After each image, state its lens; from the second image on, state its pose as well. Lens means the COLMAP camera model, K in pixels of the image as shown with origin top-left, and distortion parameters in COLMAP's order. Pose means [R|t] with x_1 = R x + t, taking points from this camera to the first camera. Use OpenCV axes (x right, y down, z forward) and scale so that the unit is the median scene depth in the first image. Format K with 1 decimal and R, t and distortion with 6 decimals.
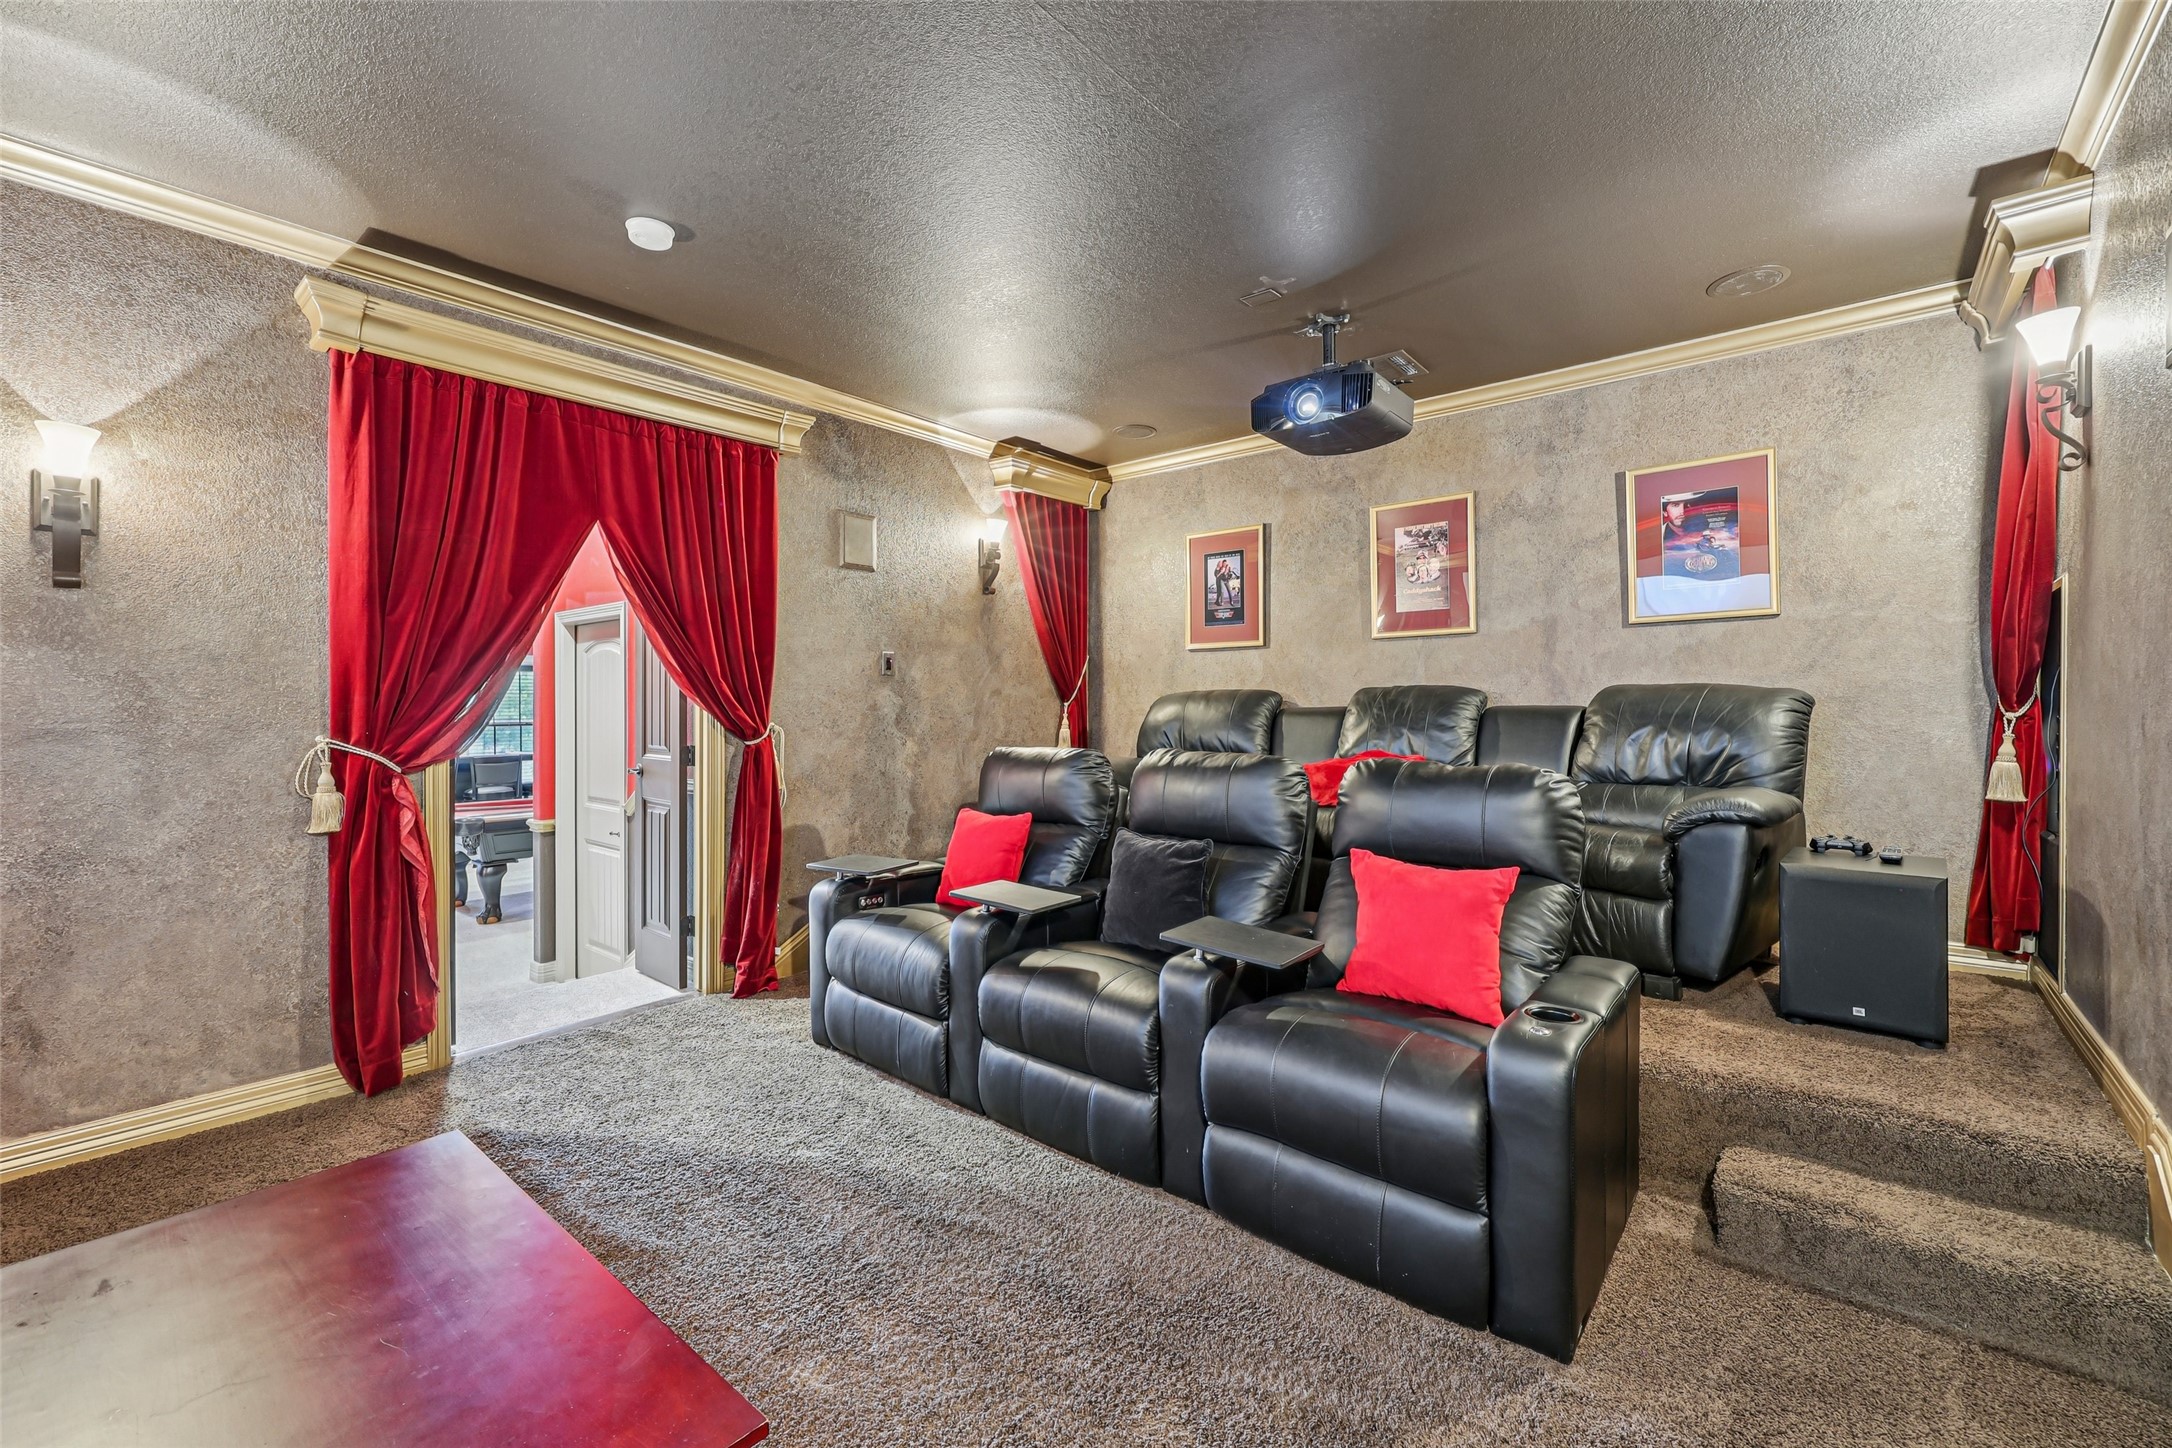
lens RADIAL K [[891.3, 0, 1097.2], [0, 891.3, 713.2], [0, 0, 1]] dist [-0.001279, 0.000214]
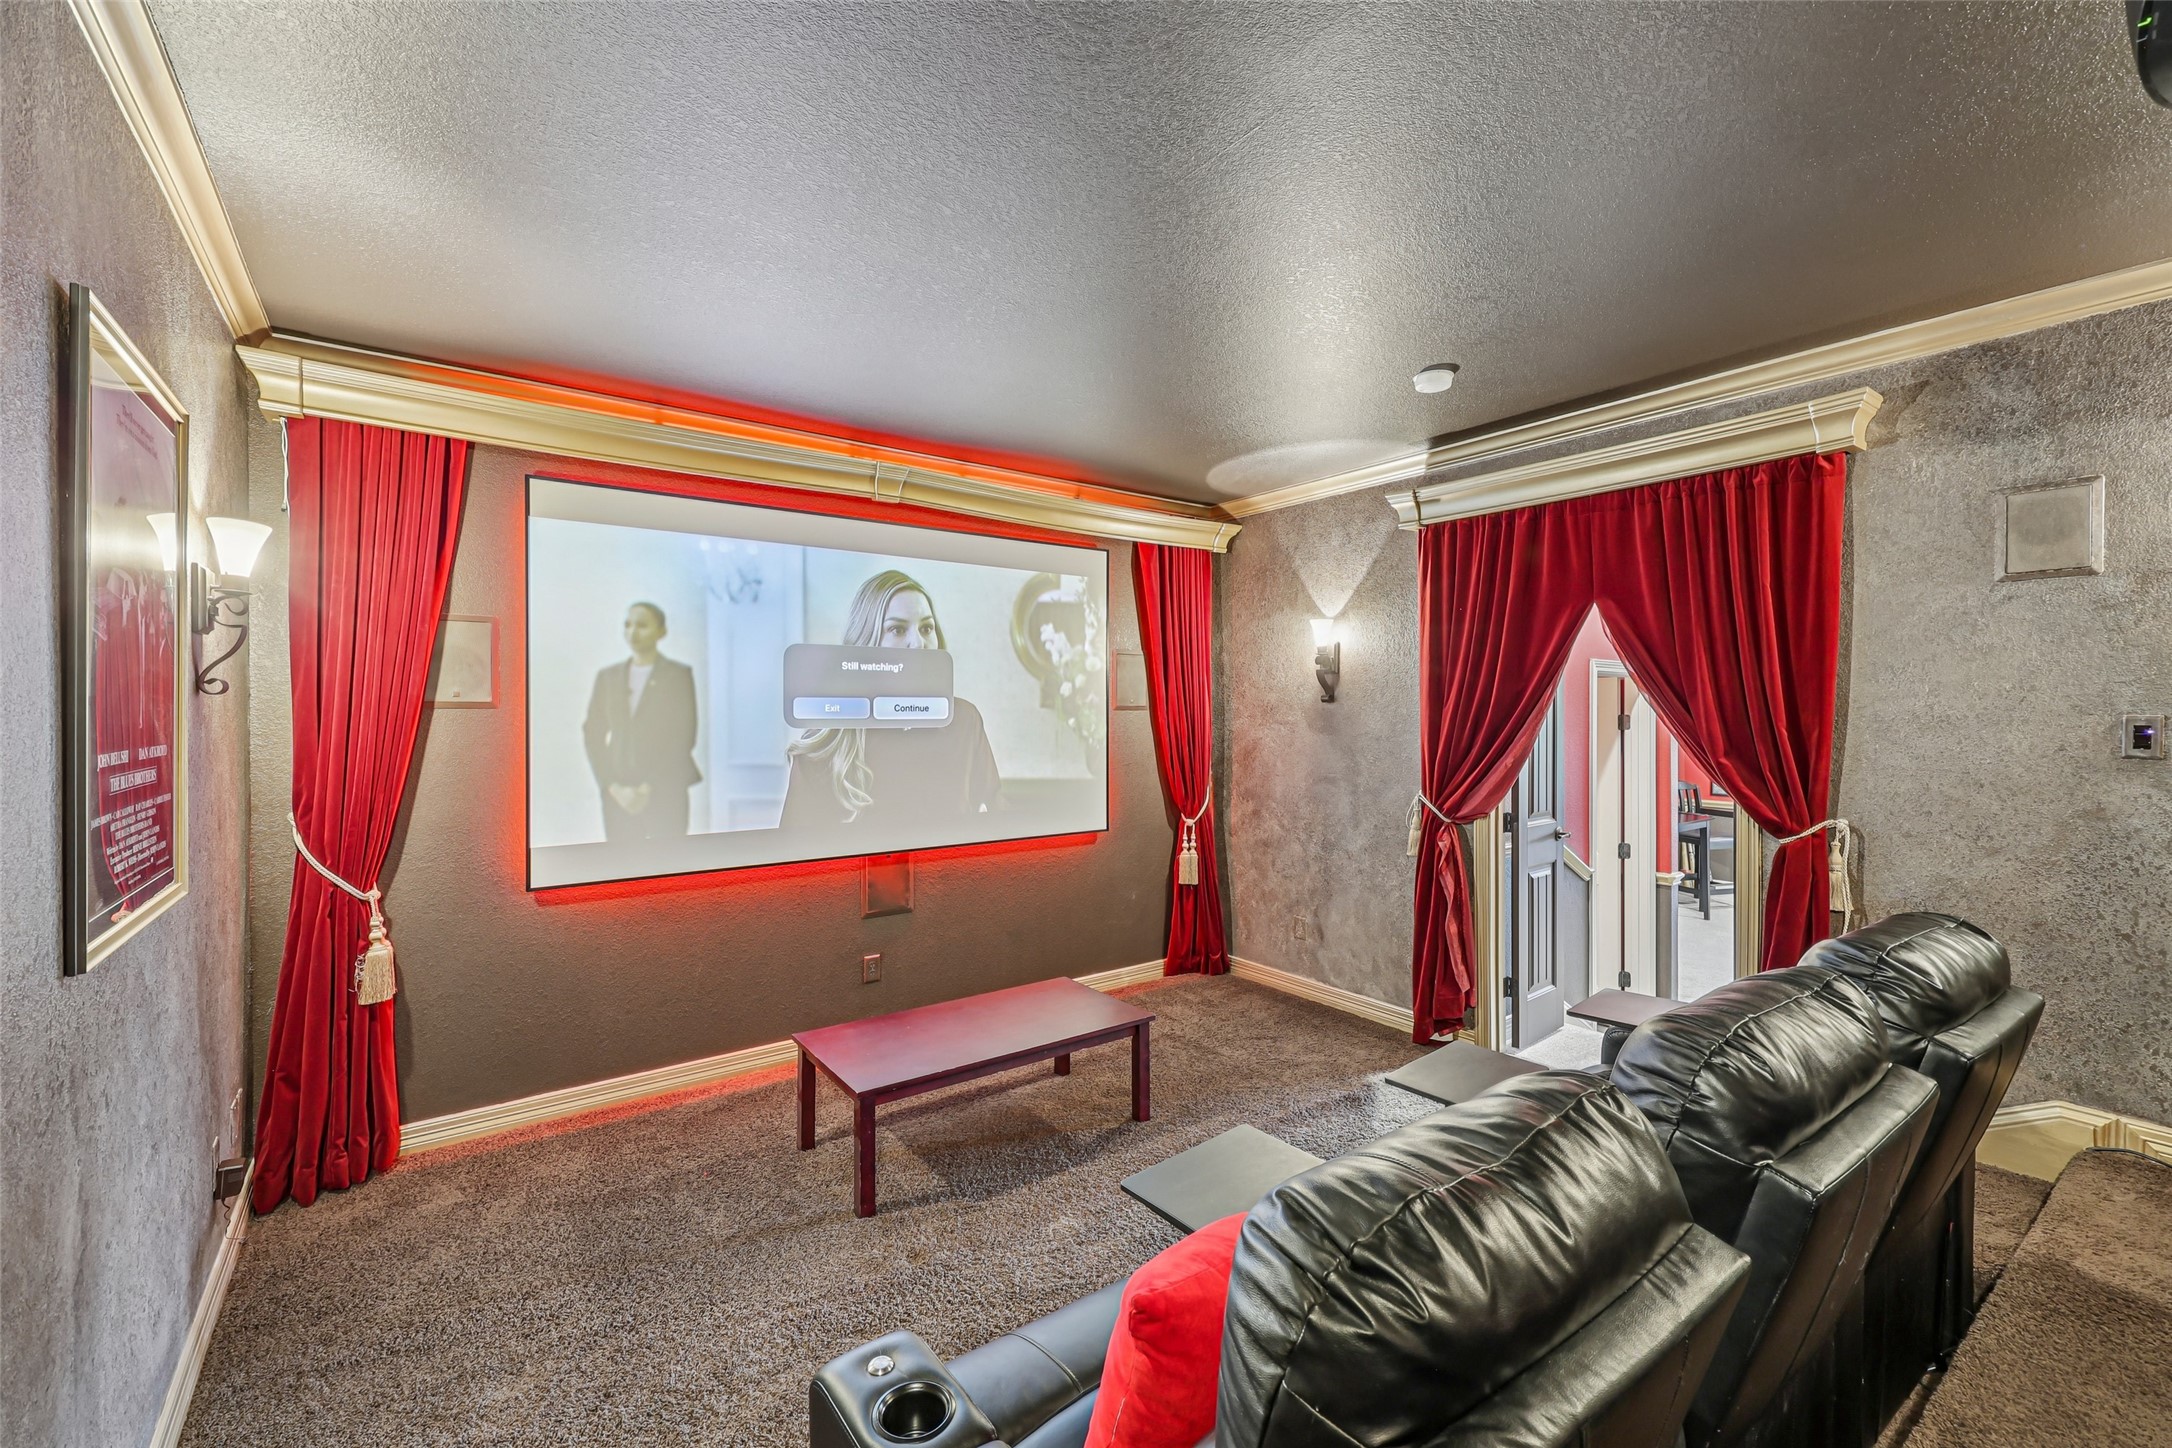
lens RADIAL K [[891.3, 0, 1097.2], [0, 891.3, 713.2], [0, 0, 1]] dist [-0.001279, 0.000214]
pose [[-0.221820, 0.000095, -0.975088, 0.555799], [-0.014392, 0.999891, 0.003372, -0.079891], [0.974981, 0.014781, -0.221794, 0.638611]]
